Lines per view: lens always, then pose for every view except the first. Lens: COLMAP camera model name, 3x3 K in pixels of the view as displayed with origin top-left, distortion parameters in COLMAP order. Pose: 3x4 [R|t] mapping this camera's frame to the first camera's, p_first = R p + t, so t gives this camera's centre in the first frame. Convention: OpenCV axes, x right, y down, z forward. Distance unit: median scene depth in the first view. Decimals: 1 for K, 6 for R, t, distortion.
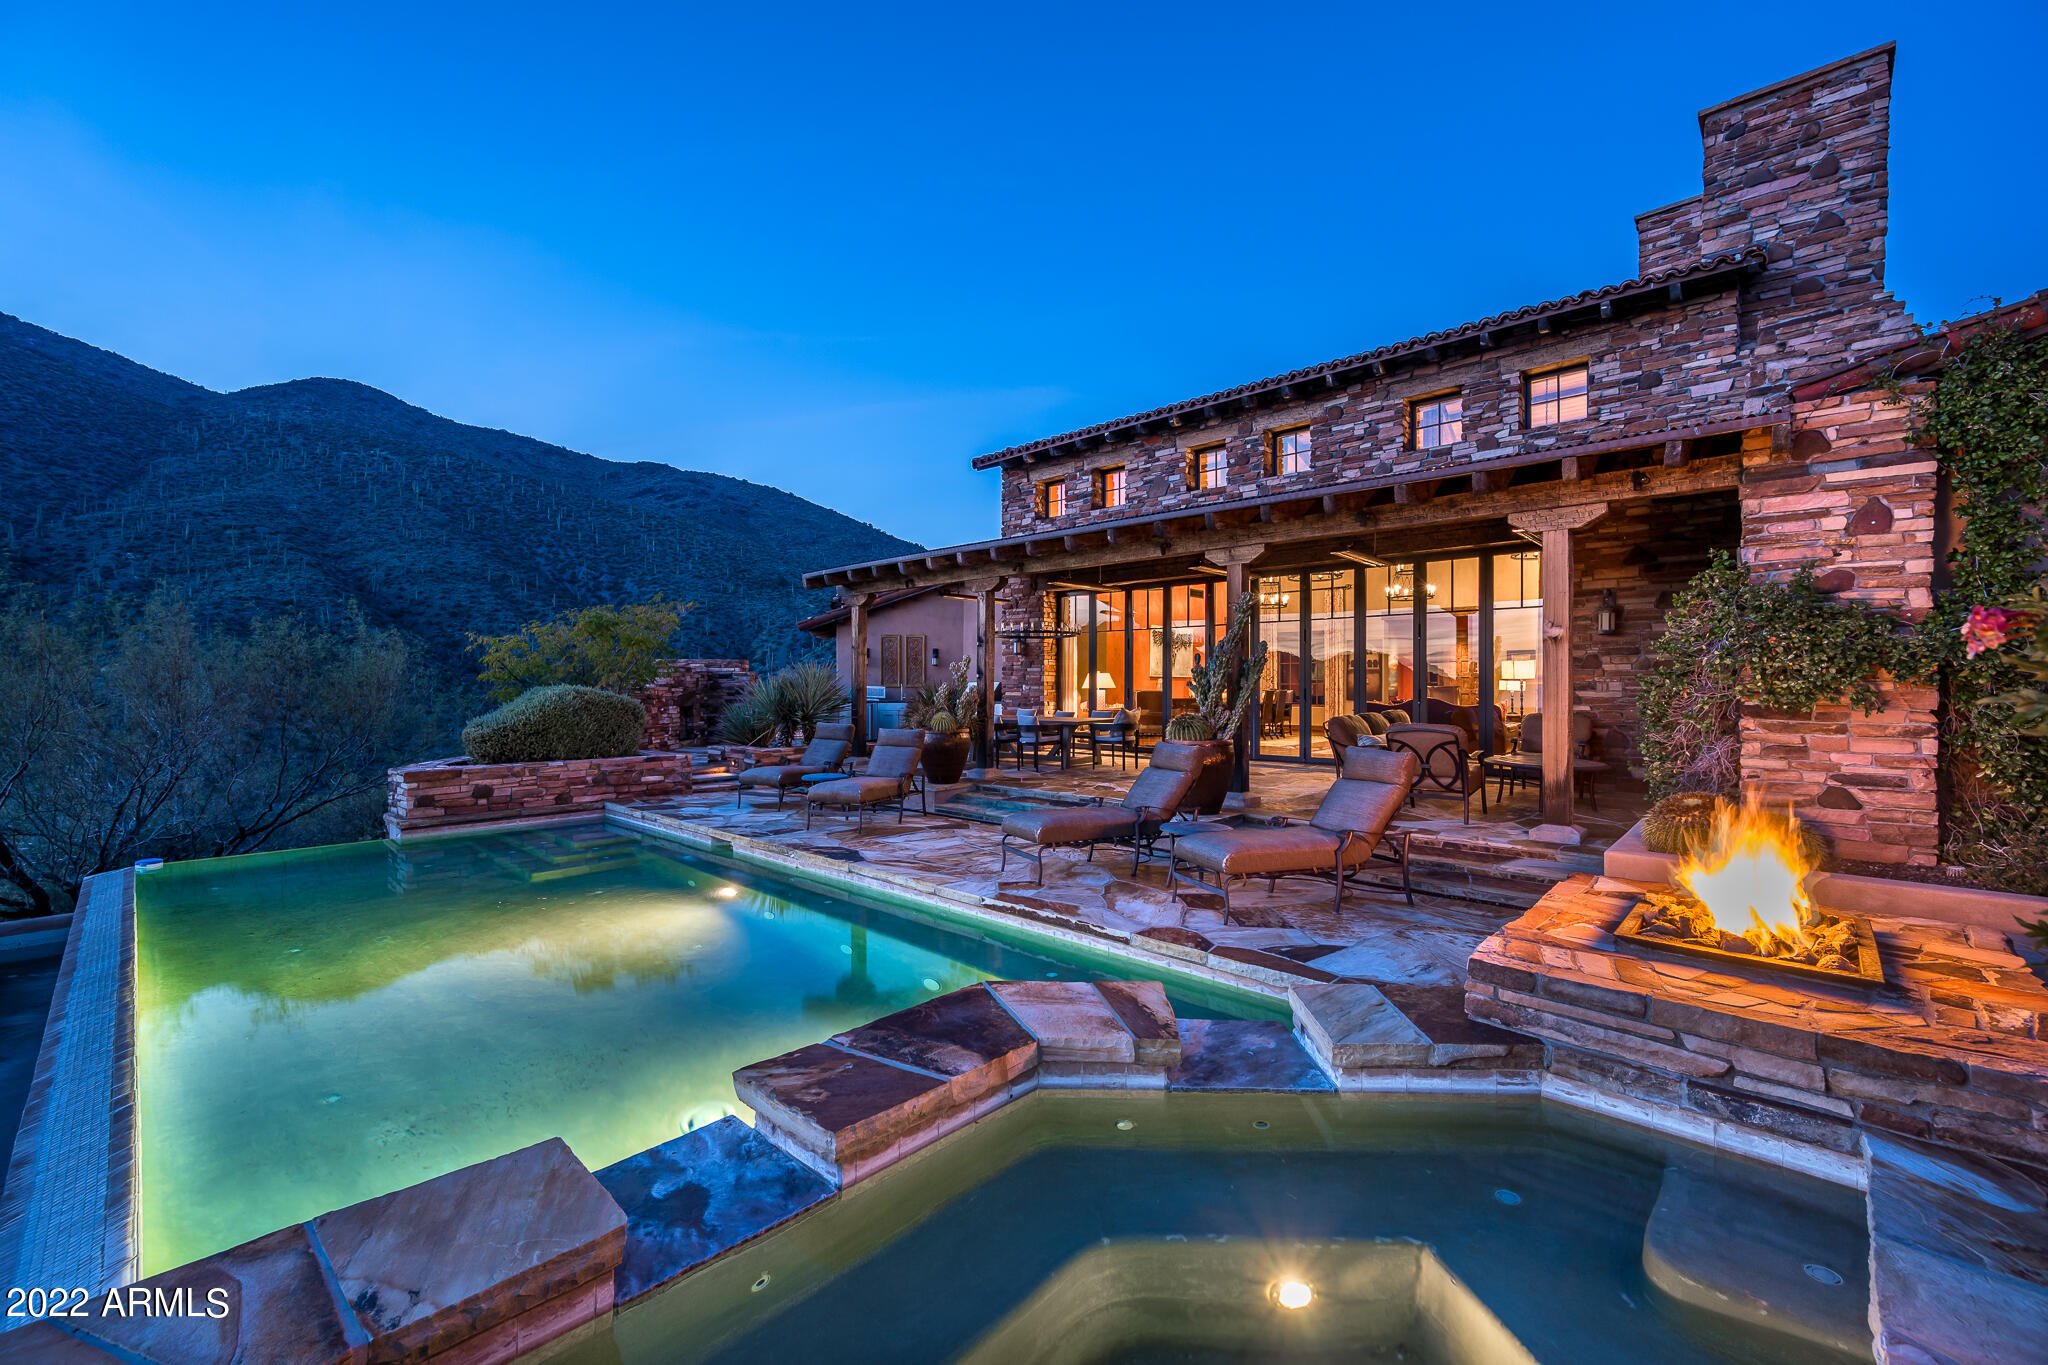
lens RADIAL K [[825.2, 0, 1024.0], [0, 825.2, 682.5], [0, 0, 1]] dist [-0.000348, -0.000217]
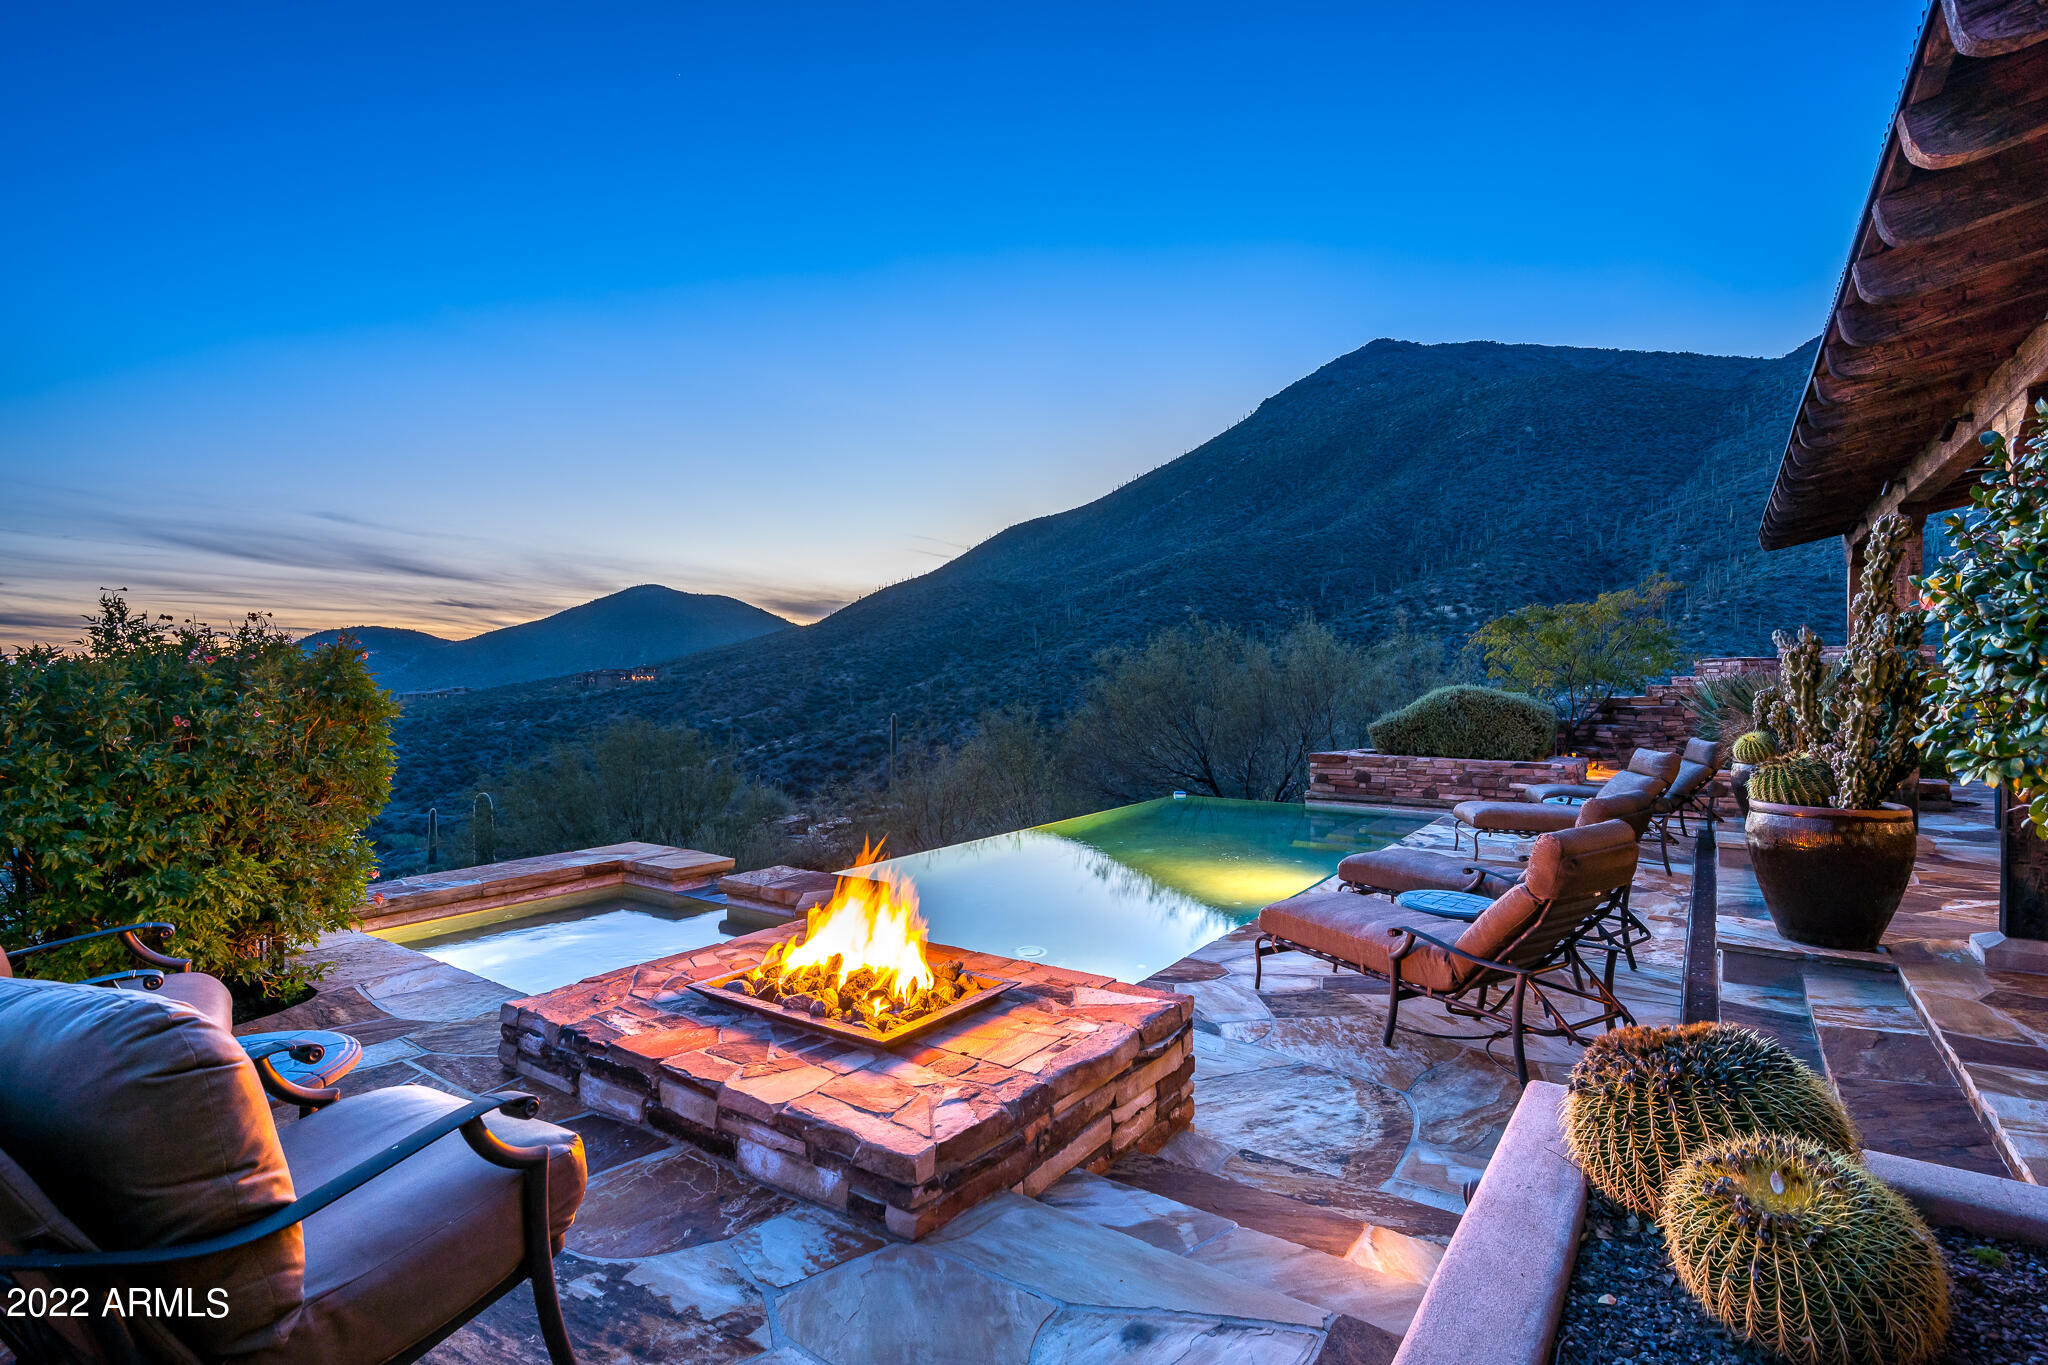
lens RADIAL K [[979.0, 0, 1024.0], [0, 979.0, 682.5], [0, 0, 1]] dist [-0.001597, -0.000351]
pose [[0.136570, 0.007624, -0.990601, 0.574860], [0.006838, 0.999939, 0.008639, -0.014194], [0.990607, -0.007954, 0.136510, 0.302149]]
